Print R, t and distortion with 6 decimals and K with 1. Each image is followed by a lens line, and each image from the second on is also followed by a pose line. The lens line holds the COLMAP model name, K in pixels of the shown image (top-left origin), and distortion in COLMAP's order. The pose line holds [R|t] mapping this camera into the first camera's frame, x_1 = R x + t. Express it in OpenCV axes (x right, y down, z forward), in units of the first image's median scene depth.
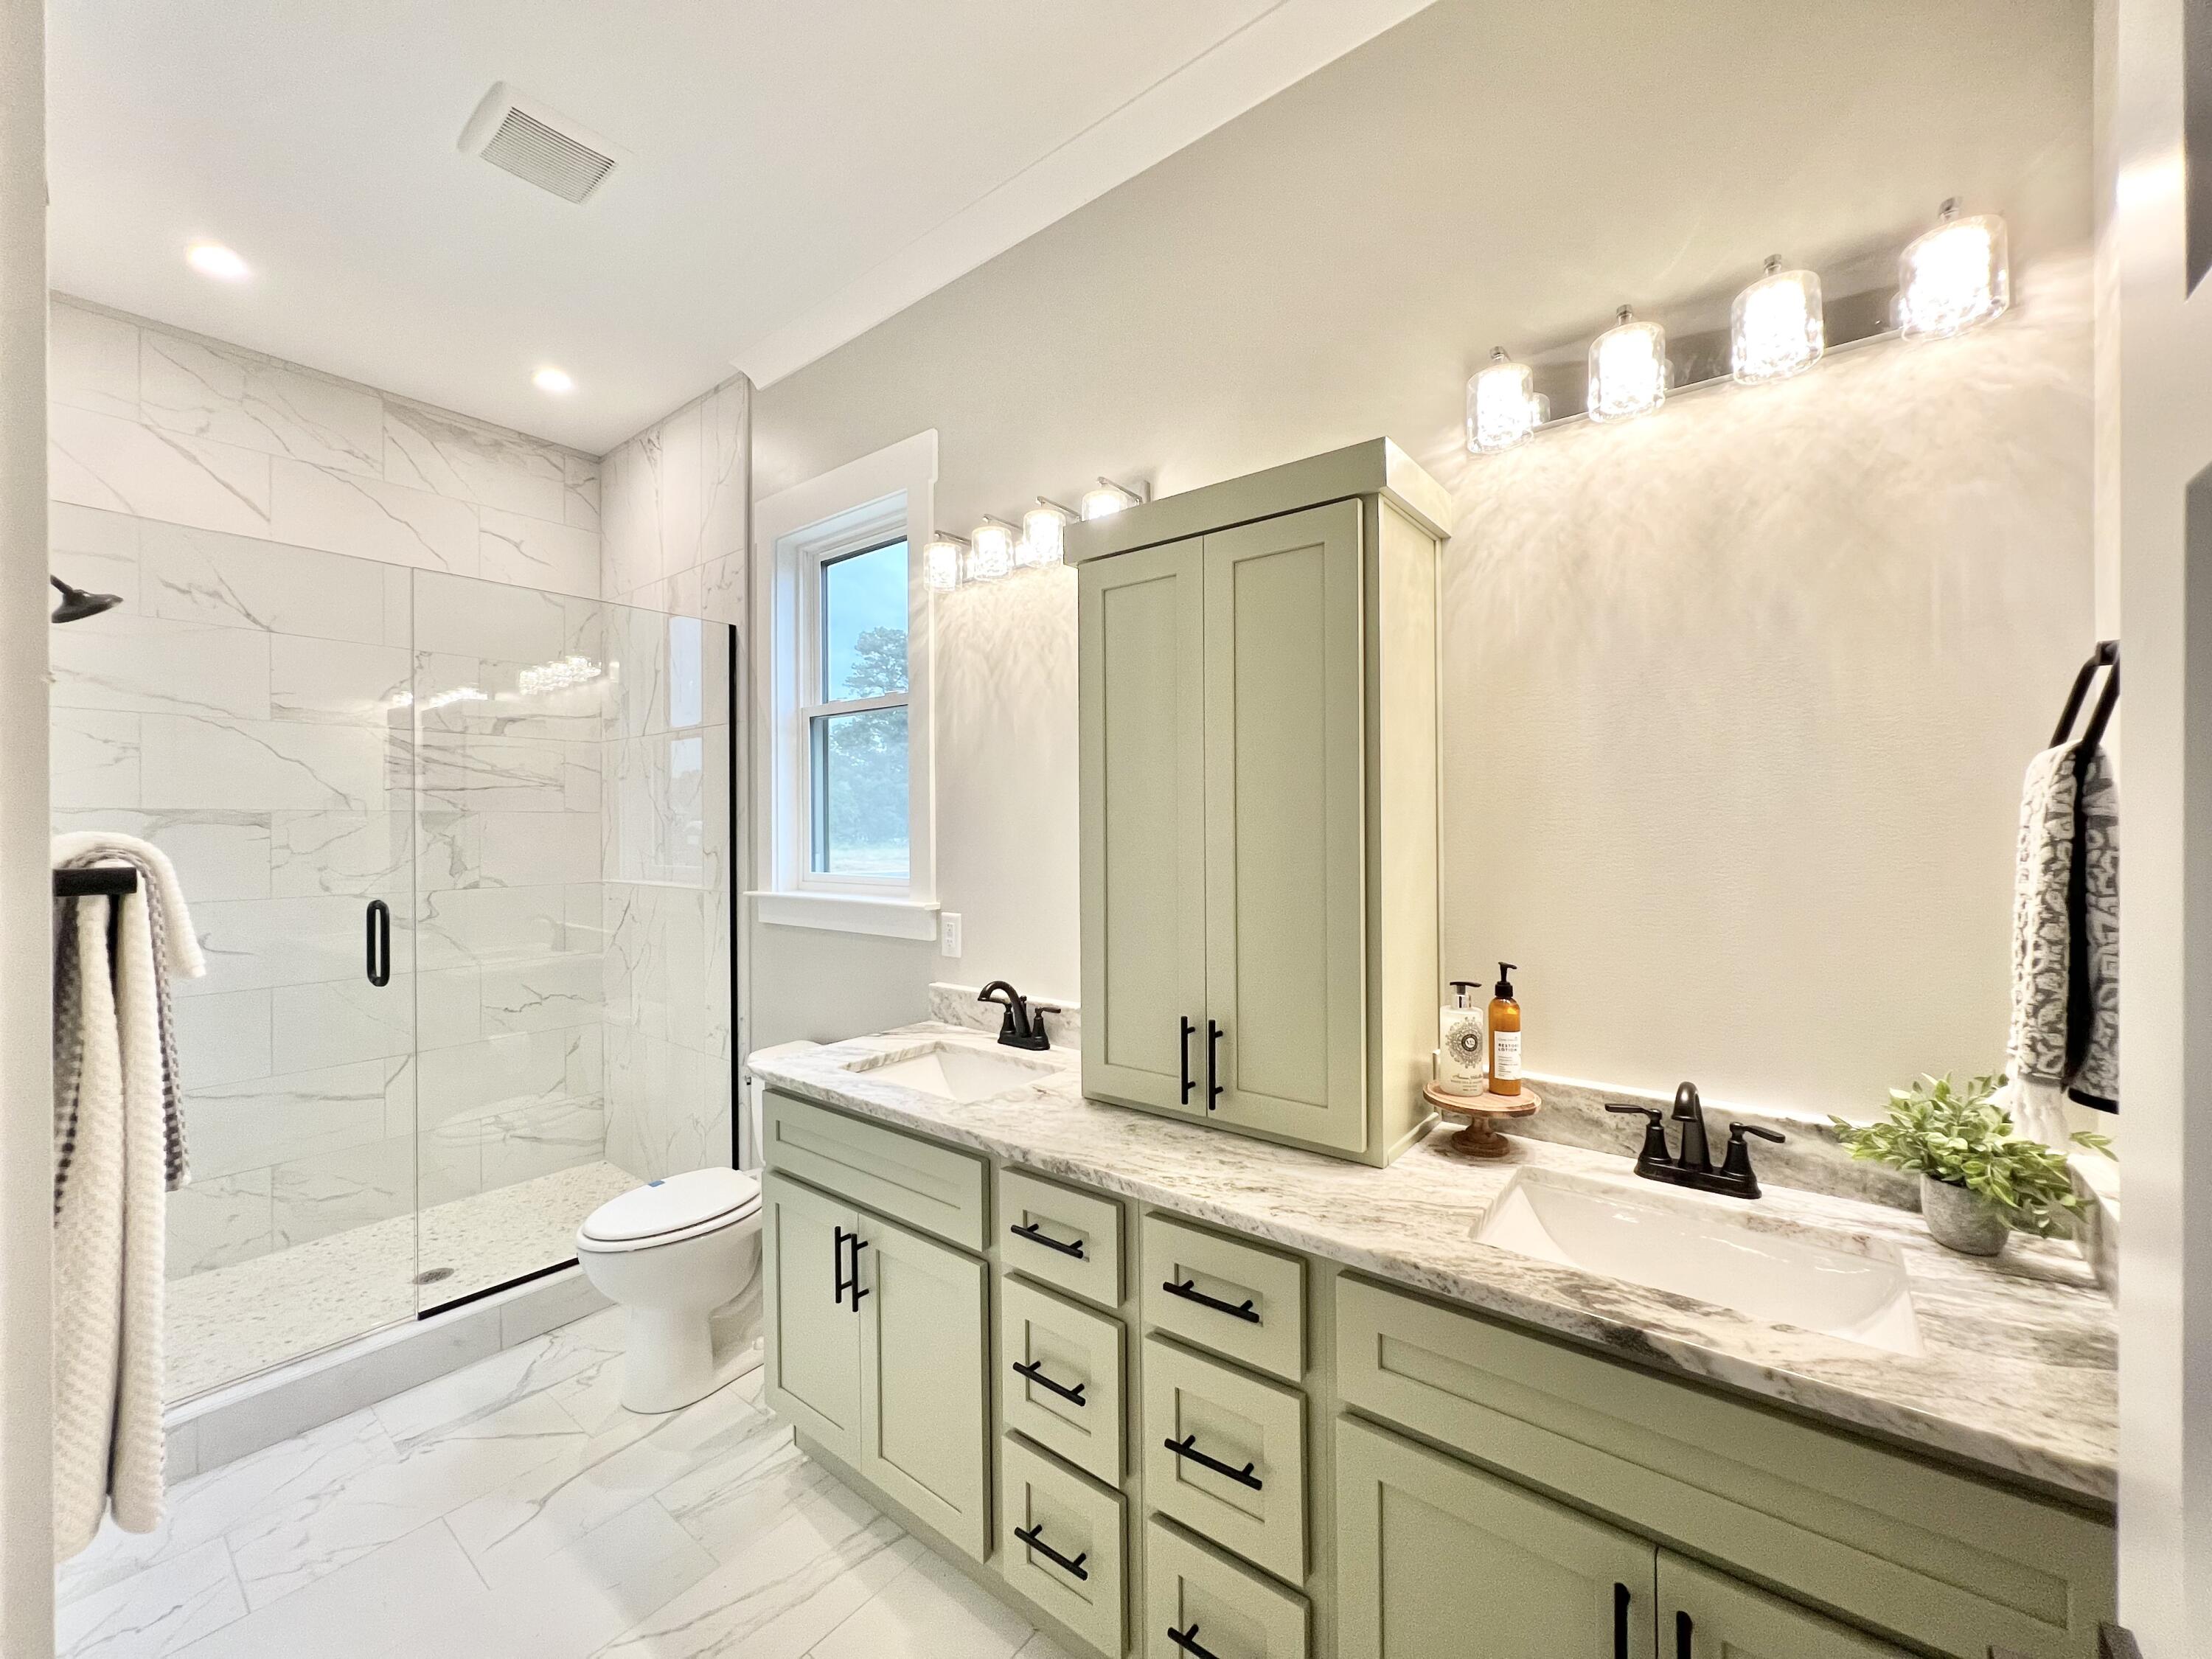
lens RADIAL K [[884.5, 0, 1100.8], [0, 884.5, 827.3], [0, 0, 1]] dist [-0.003171, 0.001118]
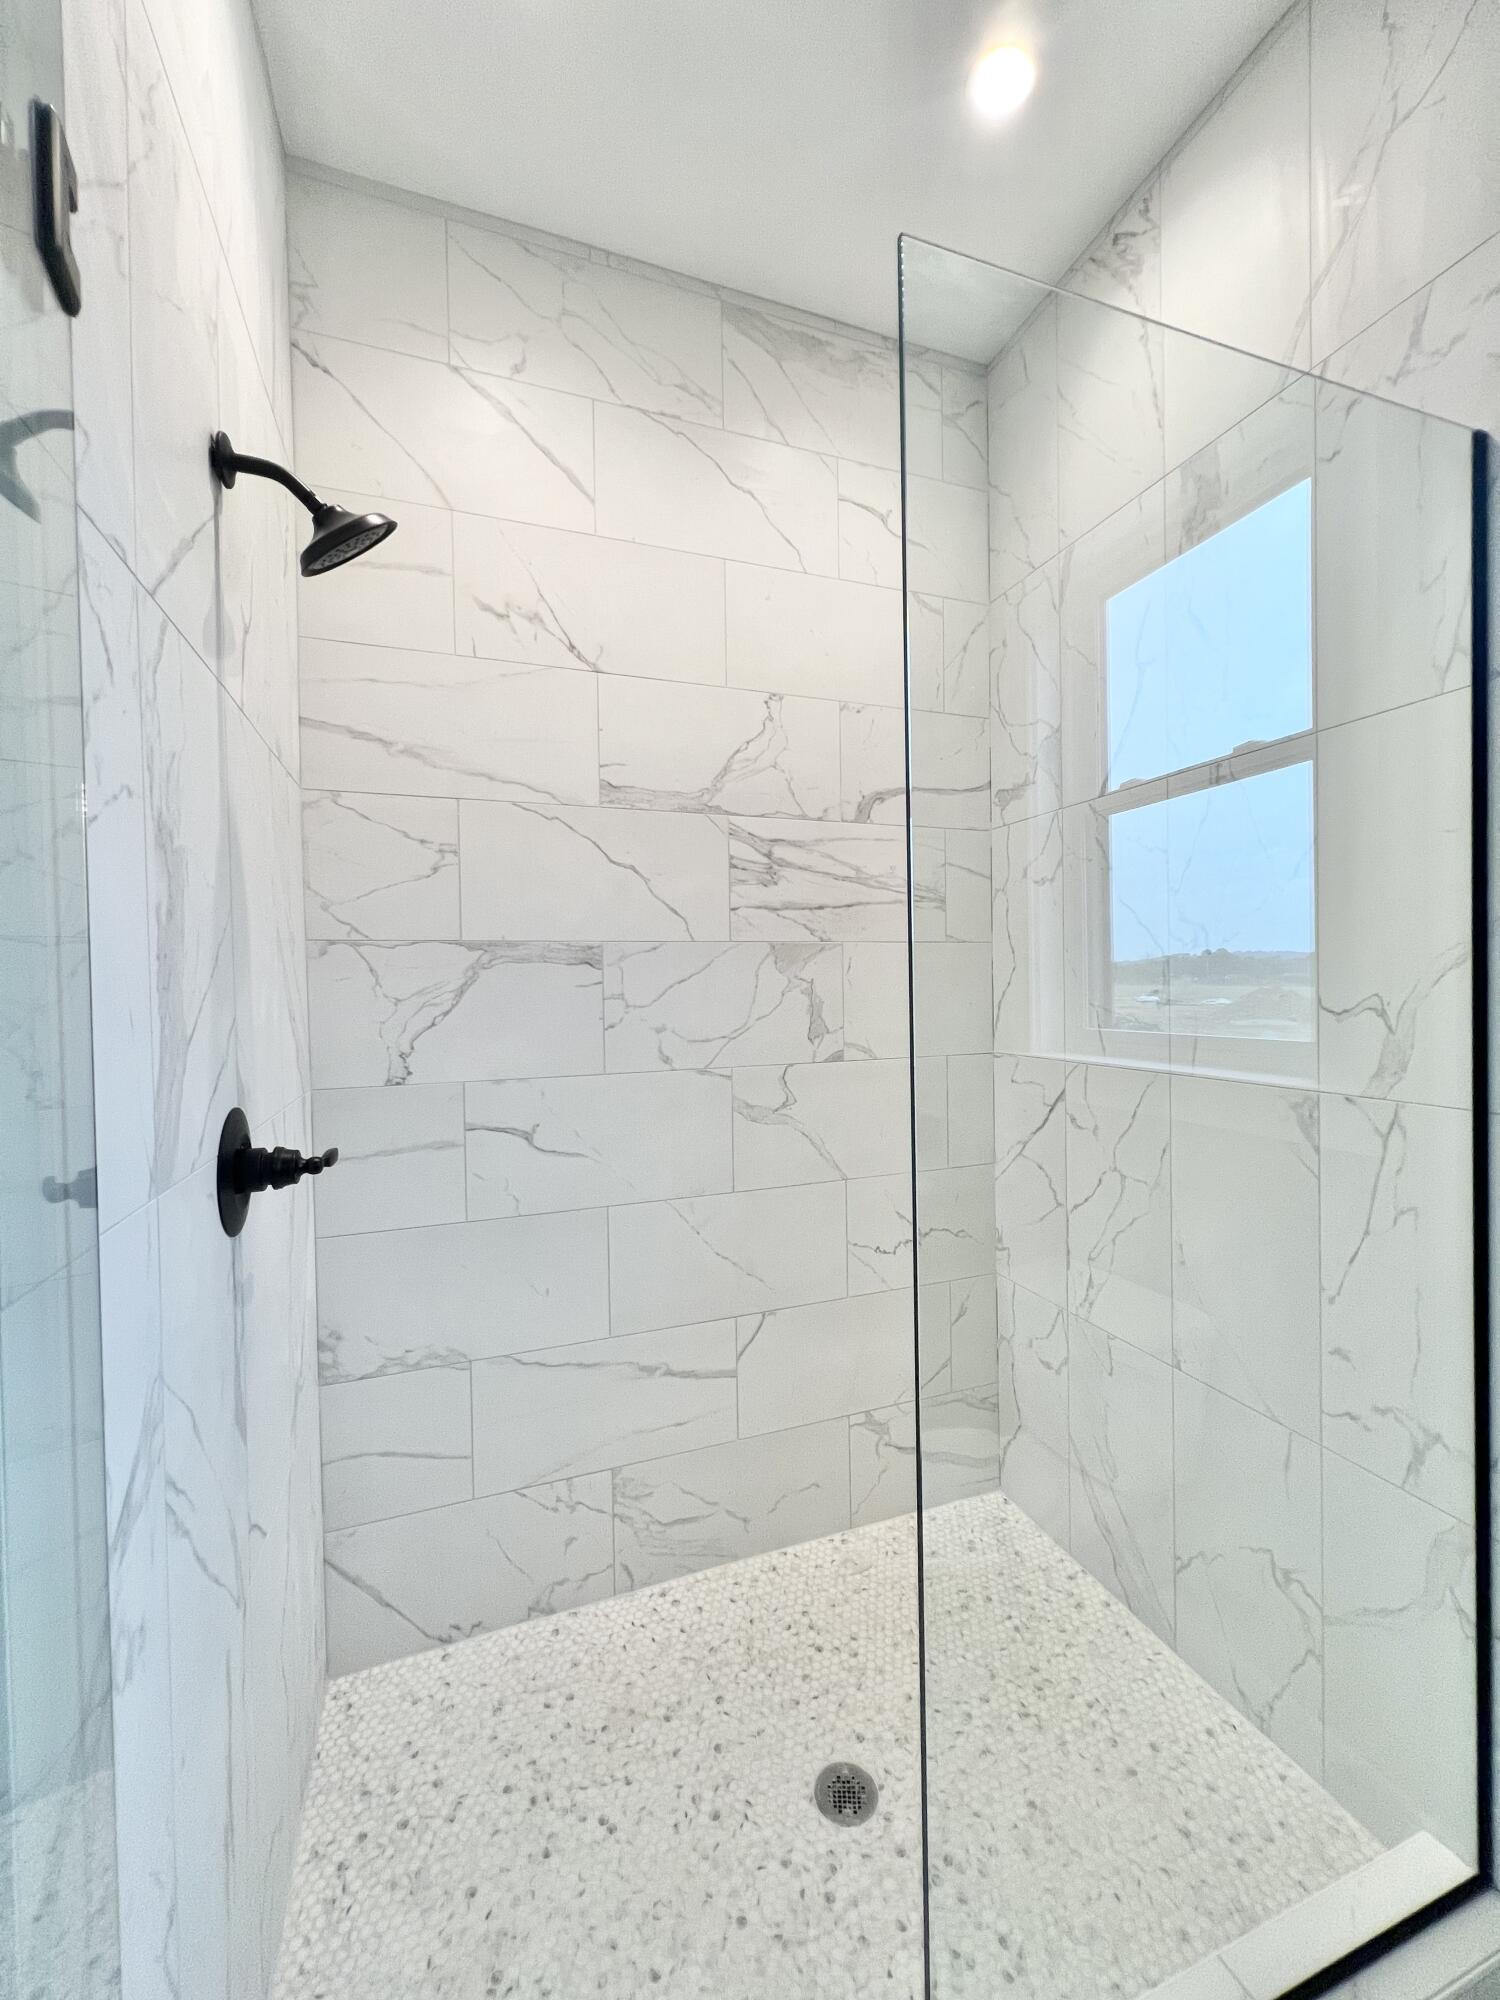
lens RADIAL K [[799.8, 0, 744.3], [0, 799.8, 998.5], [0, 0, 1]] dist [-0.003171, 0.001118]
pose [[0.849156, -0.002638, -0.528135, -0.521477], [0.013360, 0.999775, 0.016487, 0.014720], [0.527973, -0.021056, 0.849000, 0.534154]]
